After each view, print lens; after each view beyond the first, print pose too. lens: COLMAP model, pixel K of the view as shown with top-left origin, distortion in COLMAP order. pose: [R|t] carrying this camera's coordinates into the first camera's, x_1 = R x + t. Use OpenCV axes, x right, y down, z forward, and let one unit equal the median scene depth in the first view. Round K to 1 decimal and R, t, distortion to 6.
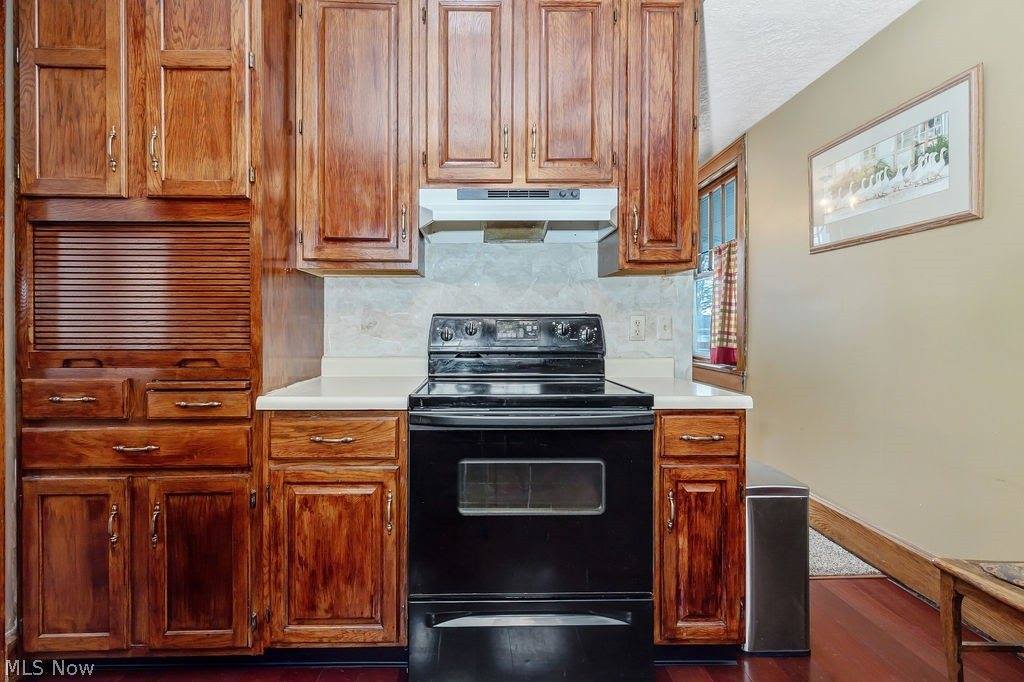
lens RADIAL K [[469.2, 0, 510.4], [0, 469.2, 333.8], [0, 0, 1]] dist [0.002986, -0.000452]
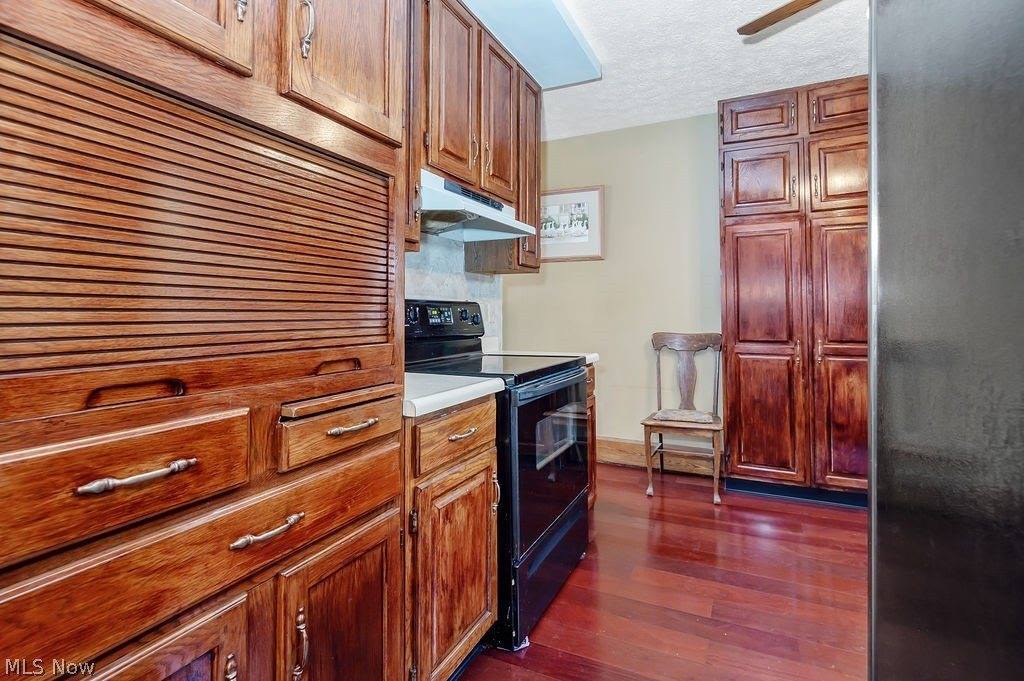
lens RADIAL K [[469.2, 0, 542.3], [0, 469.2, 302.8], [0, 0, 1]] dist [0.002986, -0.000452]
pose [[0.424197, 0.020259, 0.905343, -1.152436], [0.015885, 0.999429, -0.029807, -0.003178], [-0.905431, 0.027026, 0.423633, 0.459322]]
